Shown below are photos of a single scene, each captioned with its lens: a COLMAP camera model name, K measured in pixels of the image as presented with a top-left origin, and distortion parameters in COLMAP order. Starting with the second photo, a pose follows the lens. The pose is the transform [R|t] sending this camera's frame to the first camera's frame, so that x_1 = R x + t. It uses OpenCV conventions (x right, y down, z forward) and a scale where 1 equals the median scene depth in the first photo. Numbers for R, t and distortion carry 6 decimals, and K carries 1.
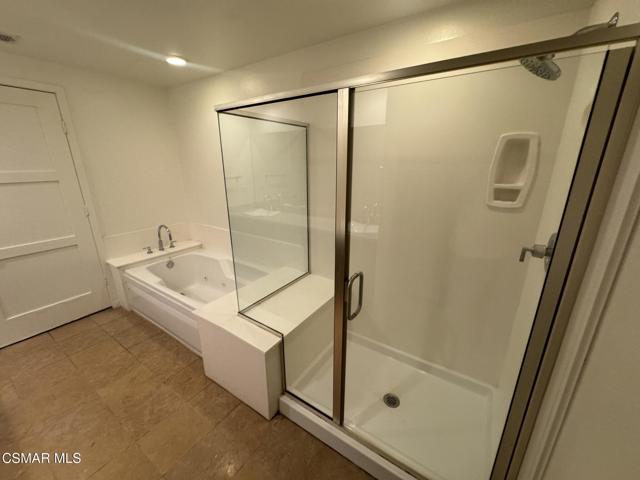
lens RADIAL K [[255.3, 0, 319.8], [0, 255.3, 238.6], [0, 0, 1]] dist [-0.003013, 0.000168]
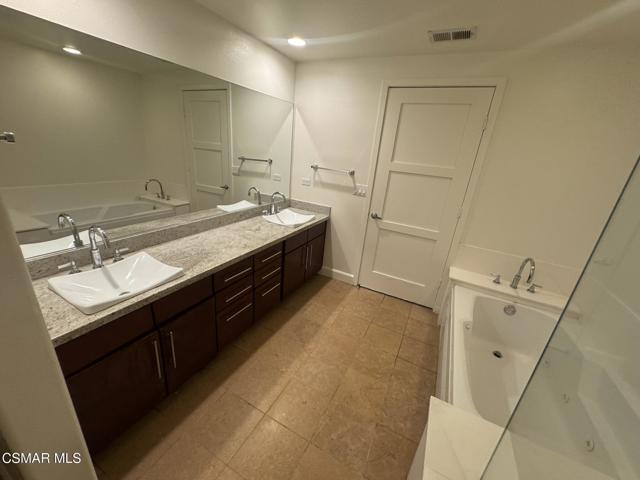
lens RADIAL K [[255.3, 0, 320.1], [0, 255.3, 239.7], [0, 0, 1]] dist [-0.003013, 0.000168]
pose [[0.105436, 0.350642, -0.930555, -0.052803], [-0.368056, 0.883077, 0.291050, -0.109226], [0.923806, 0.311809, 0.222164, 0.353815]]
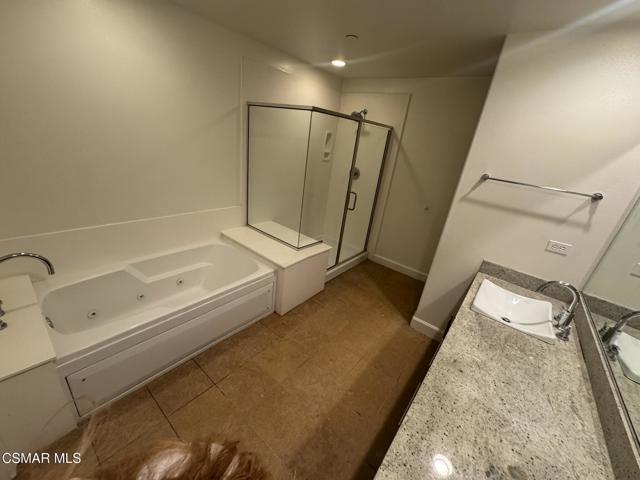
lens RADIAL K [[255.3, 0, 319.9], [0, 255.3, 238.1], [0, 0, 1]] dist [-0.003013, 0.000168]
pose [[0.100067, -0.366094, 0.925182, -1.170214], [0.164325, 0.923161, 0.347521, -0.180859], [-0.981317, 0.117255, 0.152536, 0.465078]]
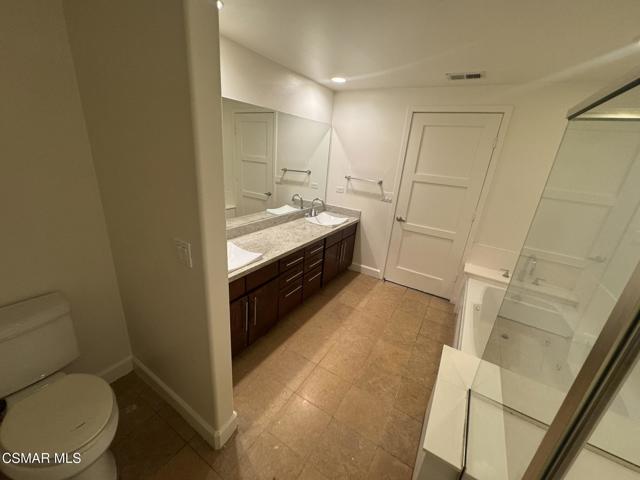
lens RADIAL K [[255.3, 0, 320.3], [0, 255.3, 239.8], [0, 0, 1]] dist [-0.003013, 0.000168]
pose [[0.034881, 0.333040, -0.942267, 0.157426], [-0.362108, 0.882987, 0.298683, -0.114159], [0.931483, 0.330784, 0.151396, 0.246357]]
